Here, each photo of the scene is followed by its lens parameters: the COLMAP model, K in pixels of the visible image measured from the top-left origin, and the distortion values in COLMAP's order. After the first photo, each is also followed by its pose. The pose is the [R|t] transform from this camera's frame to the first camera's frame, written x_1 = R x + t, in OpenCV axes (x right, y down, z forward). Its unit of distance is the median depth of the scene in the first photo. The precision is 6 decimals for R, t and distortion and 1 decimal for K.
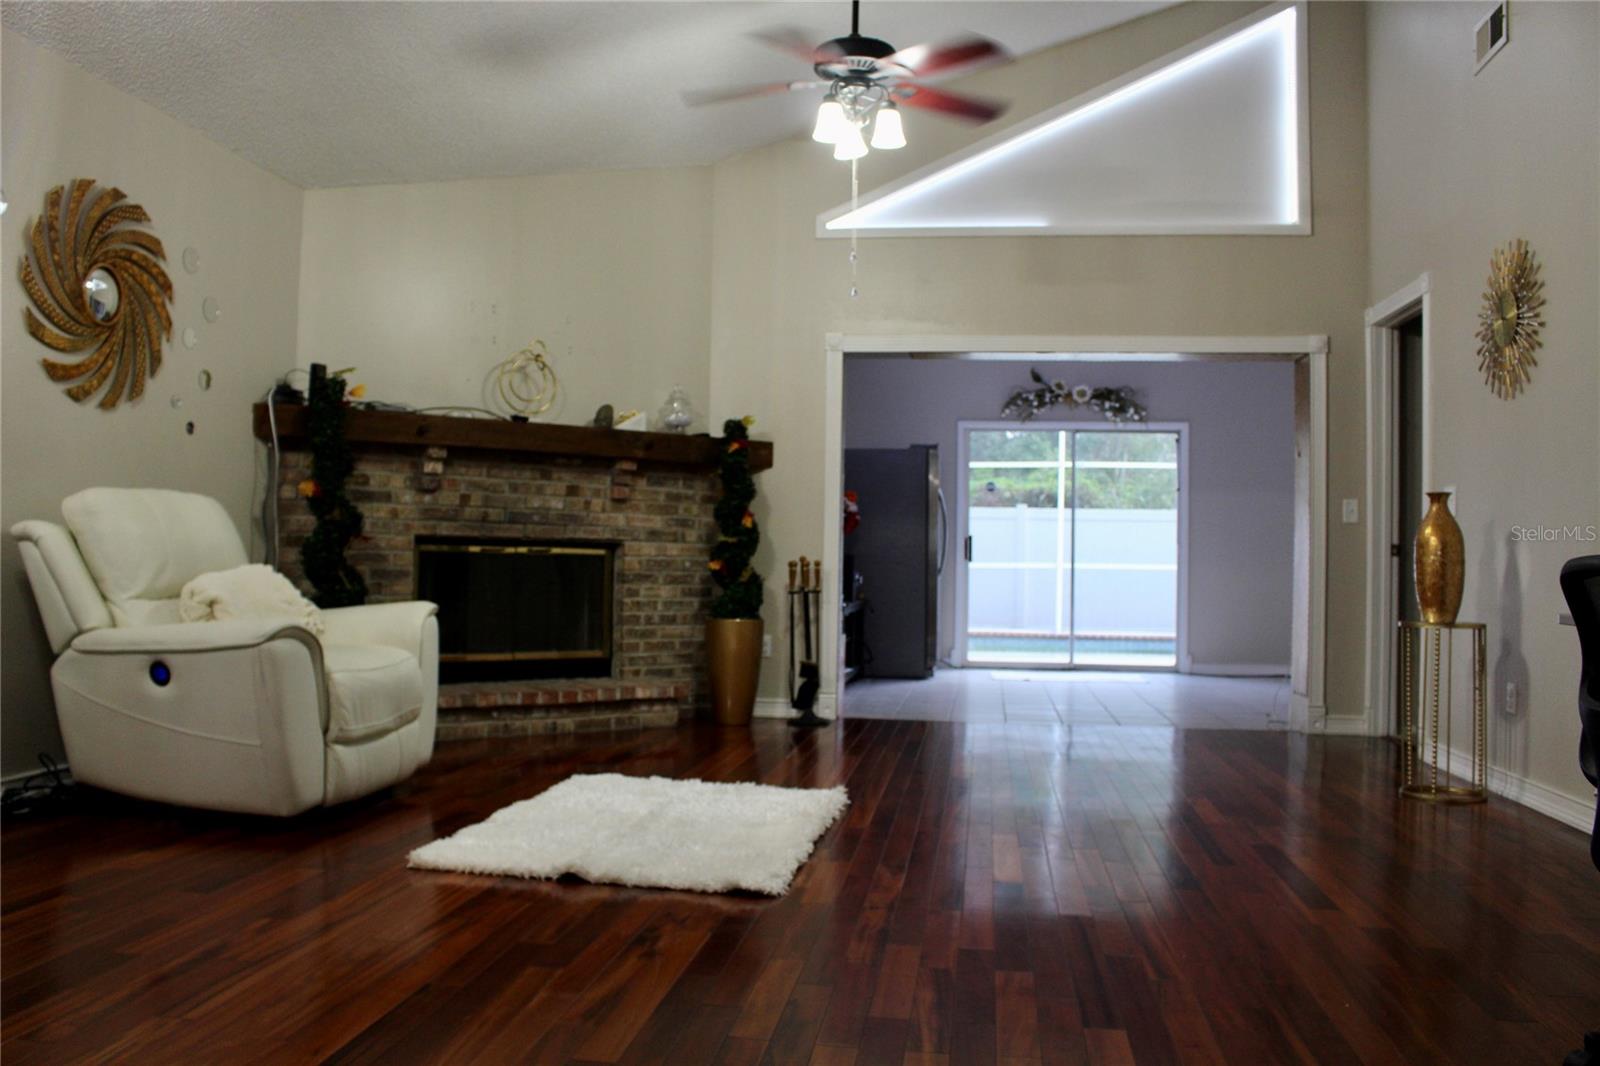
lens RADIAL K [[1324.4, 0, 792.1], [0, 1324.4, 532.1], [0, 0, 1]] dist [-0.159653, 0.137345]
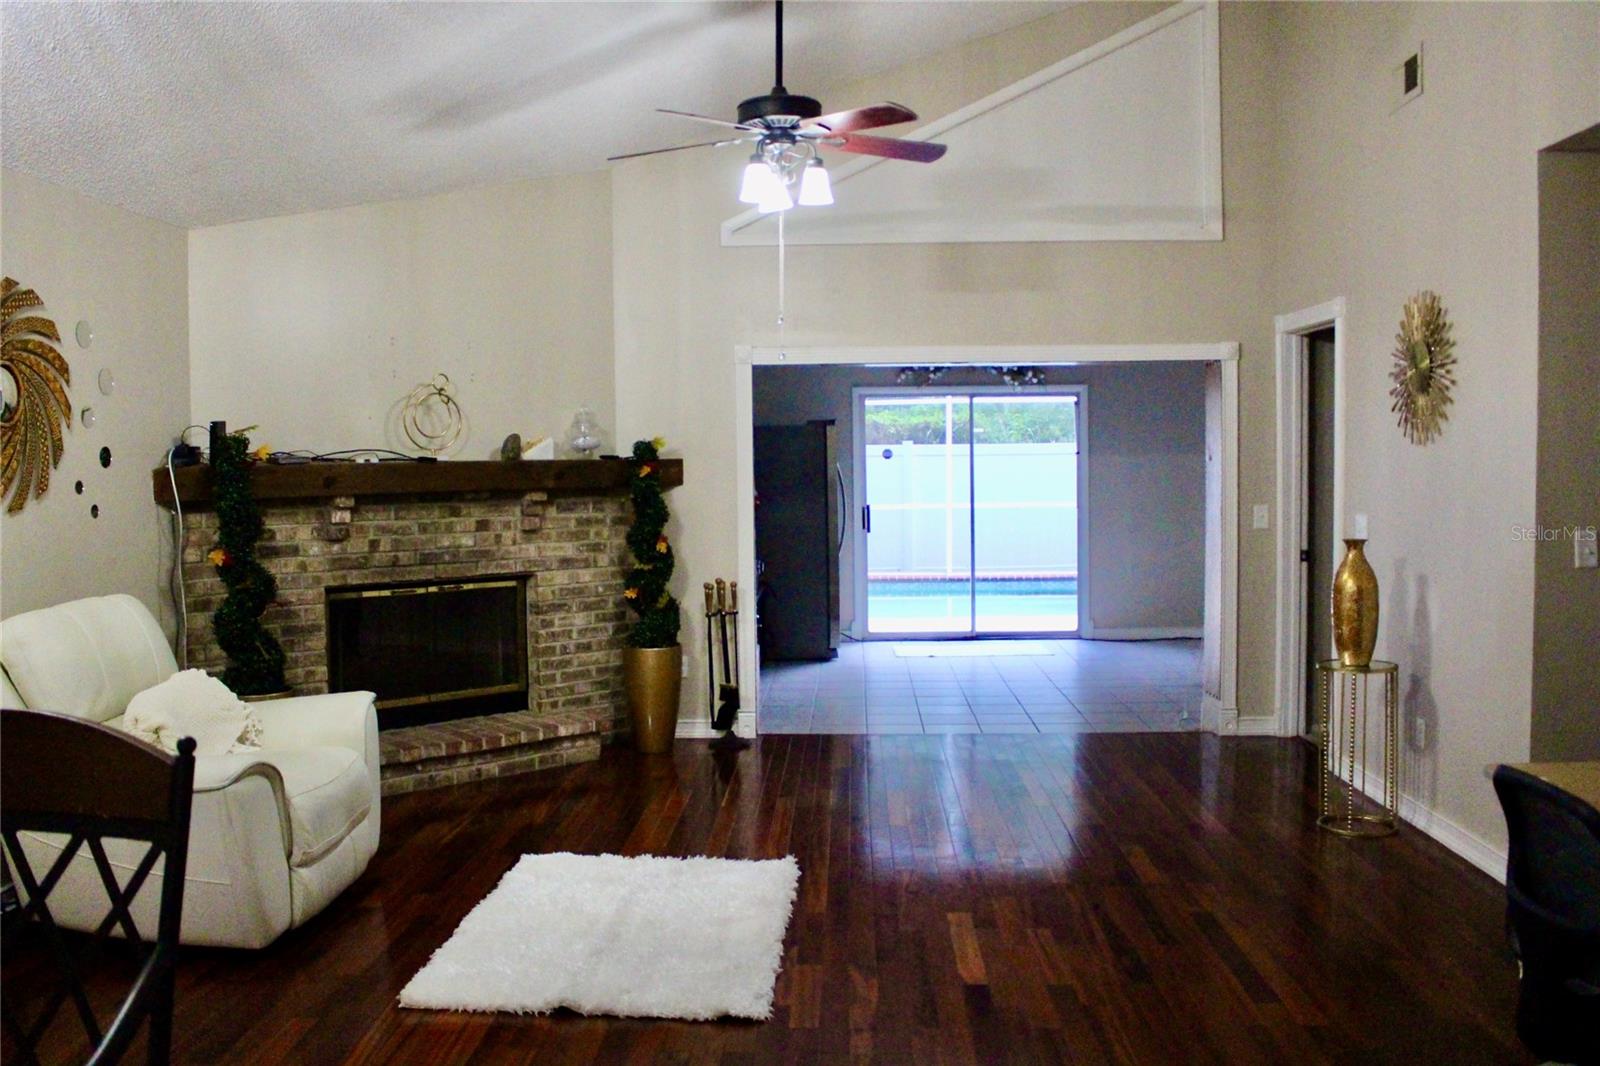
lens RADIAL K [[1404.0, 0, 788.0], [0, 1404.0, 530.7], [0, 0, 1]] dist [-0.148179, 0.114049]
pose [[0.994639, -0.034213, 0.097581, -0.042558], [0.026977, 0.996854, 0.074530, -0.096258], [-0.099824, -0.071498, 0.992433, -0.038941]]
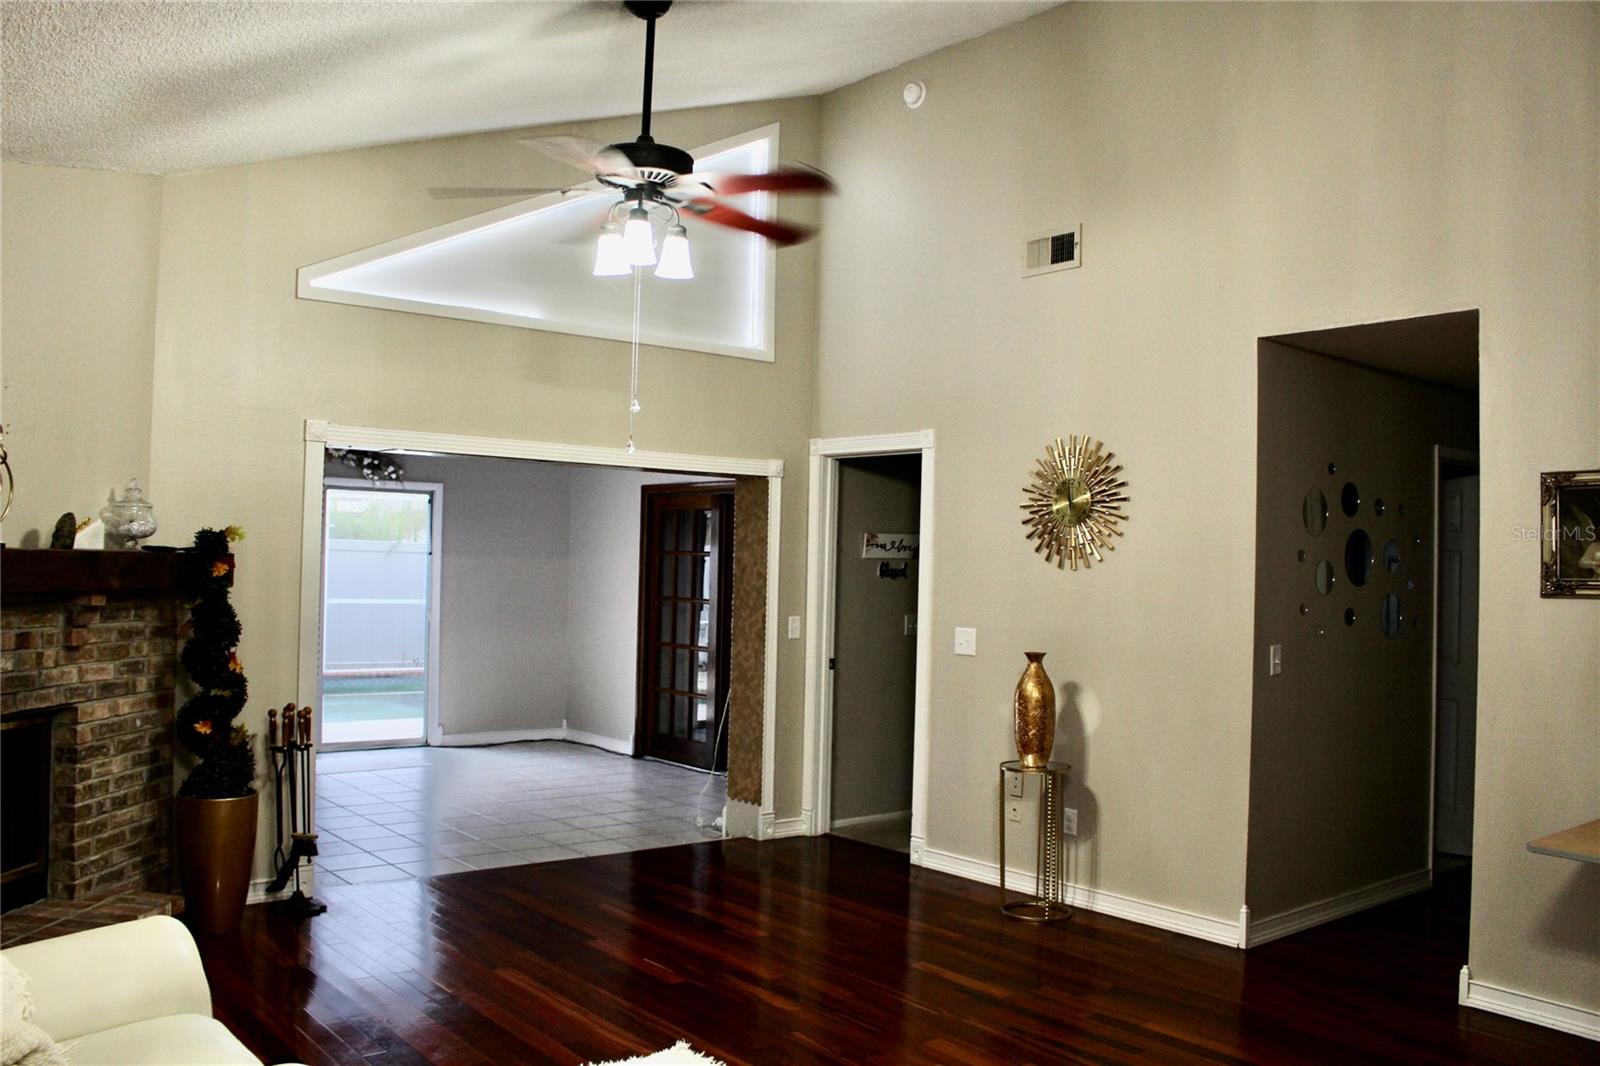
lens RADIAL K [[1324.4, 0, 792.1], [0, 1324.4, 532.1], [0, 0, 1]] dist [-0.159653, 0.137345]
pose [[0.679617, 0.016120, 0.733390, -0.371754], [-0.029791, 0.999540, 0.005636, -0.101121], [-0.732962, -0.025679, 0.679785, 0.261630]]
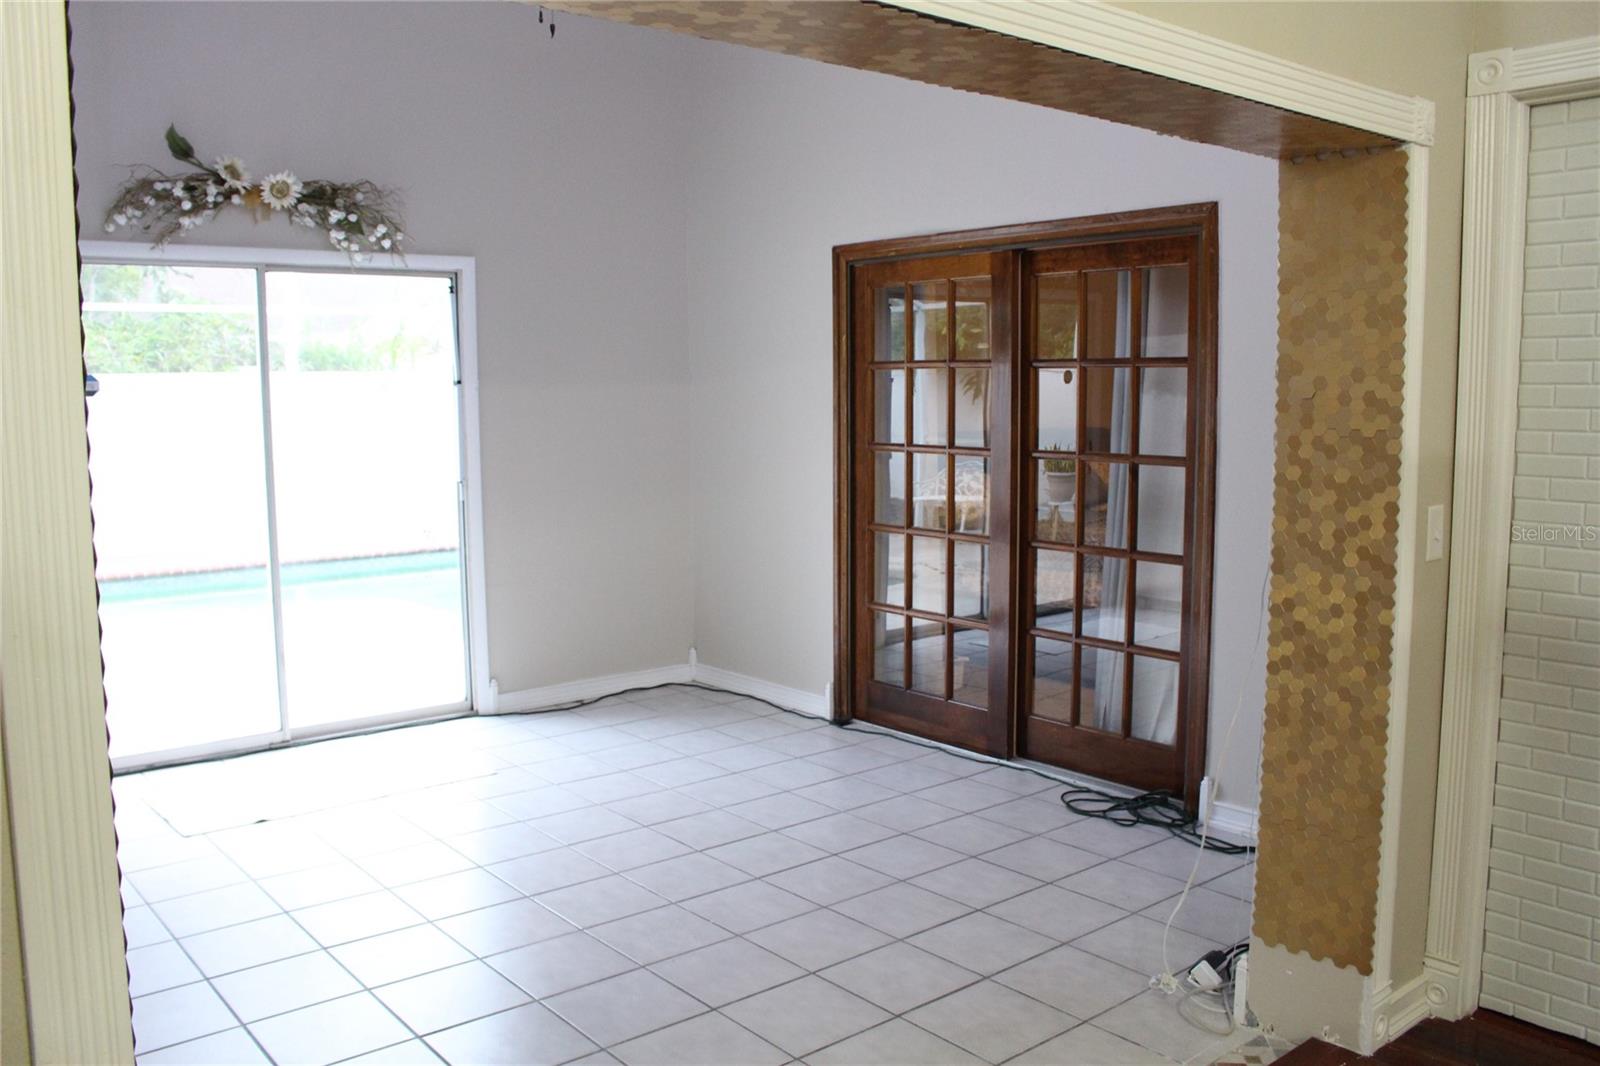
lens RADIAL K [[1324.4, 0, 792.1], [0, 1324.4, 532.1], [0, 0, 1]] dist [-0.159653, 0.137345]
pose [[0.674190, -0.103246, 0.731306, -0.023208], [0.001152, 0.990326, 0.138752, -0.075715], [-0.738557, -0.092703, 0.667787, 0.875294]]
